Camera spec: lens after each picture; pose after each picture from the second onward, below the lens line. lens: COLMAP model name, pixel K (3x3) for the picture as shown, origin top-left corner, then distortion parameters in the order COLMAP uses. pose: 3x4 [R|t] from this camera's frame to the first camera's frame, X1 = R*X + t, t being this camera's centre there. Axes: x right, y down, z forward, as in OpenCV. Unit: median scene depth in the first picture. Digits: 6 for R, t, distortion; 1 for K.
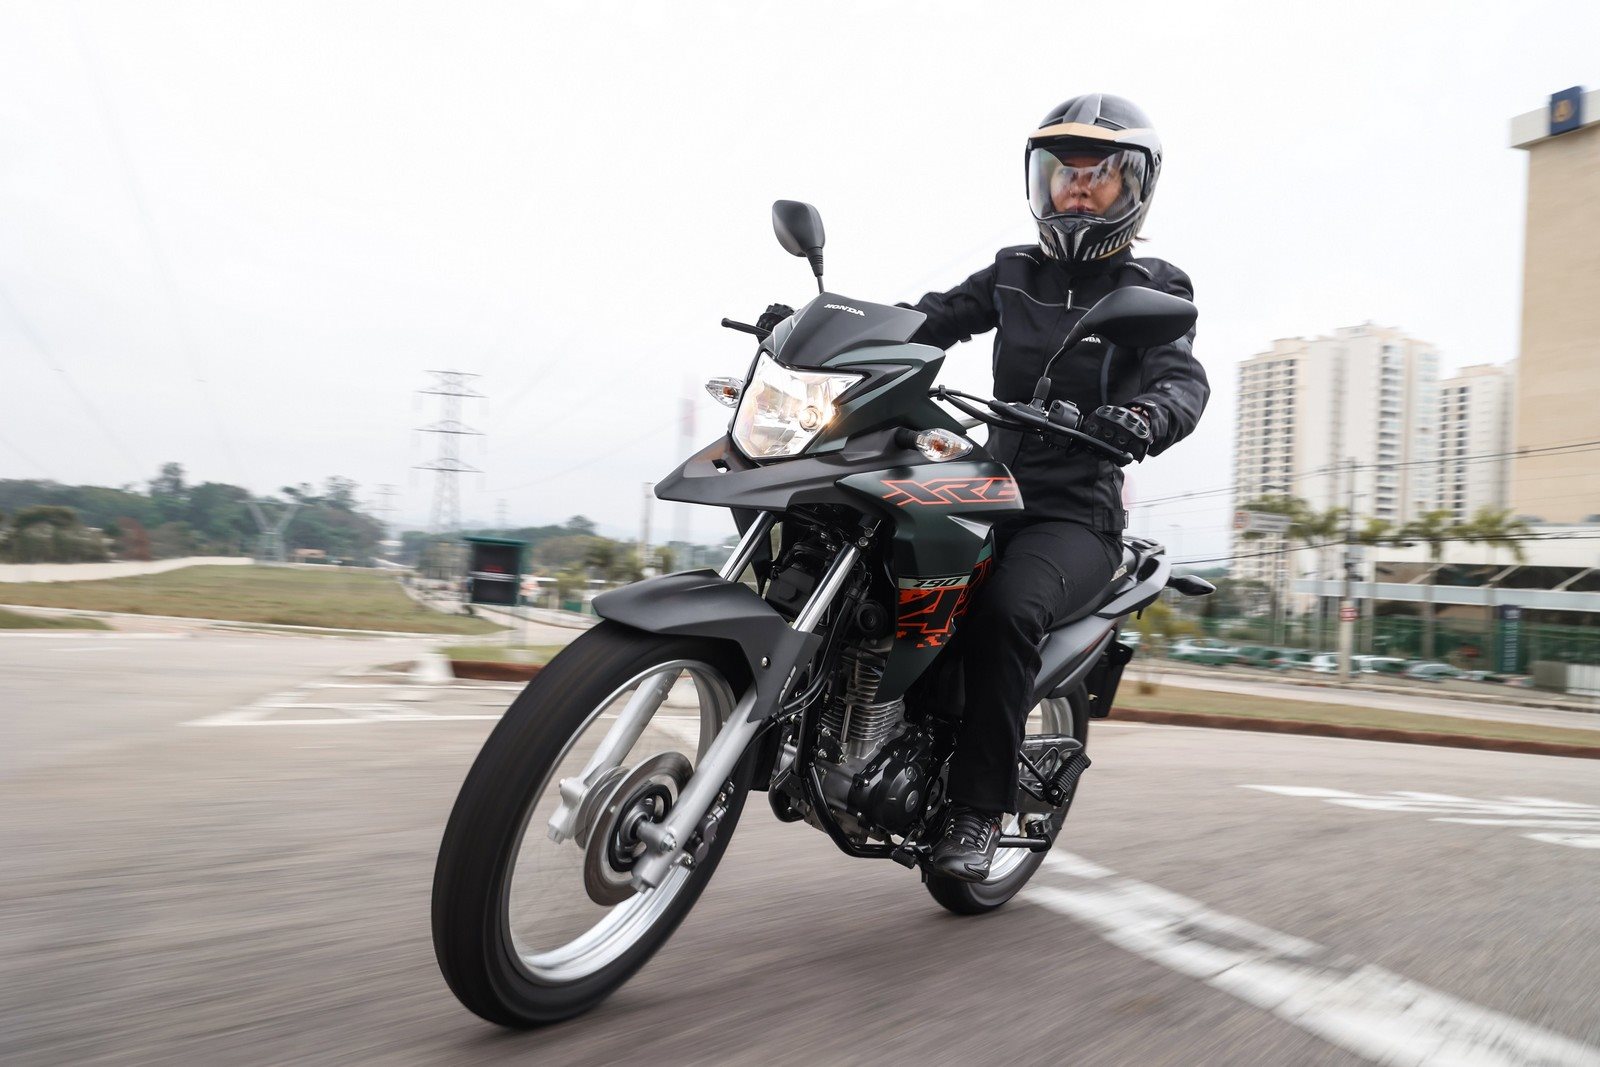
lens RADIAL K [[1409.2, 0, 815.3], [0, 1409.2, 518.0], [0, 0, 1]] dist [0.086692, -0.012405]
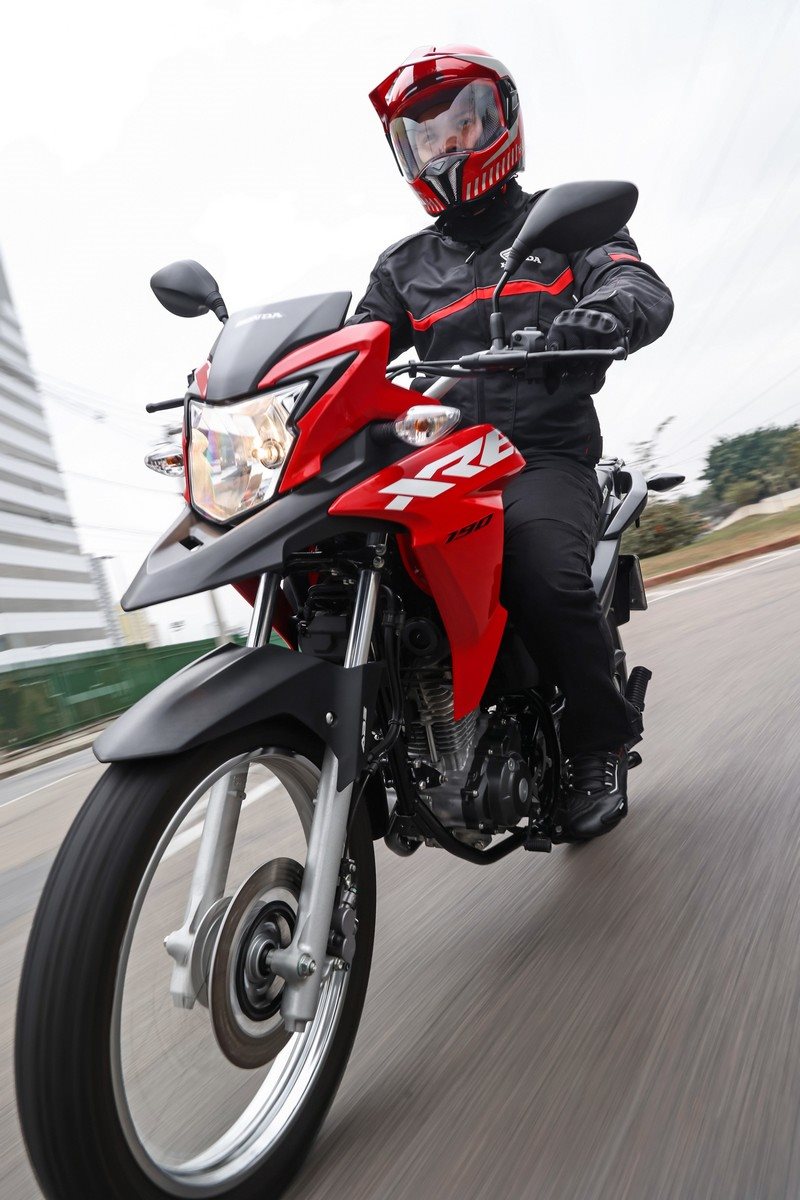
lens RADIAL K [[1013.6, 0, 401.5], [0, 1013.6, 623.2], [0, 0, 1]] dist [-0.004836, -0.006888]
pose [[0.923178, -0.381397, 0.047741, 0.001038], [0.376796, 0.922511, 0.083652, 0.003787], [-0.075946, -0.059237, 0.995351, 0.336461]]
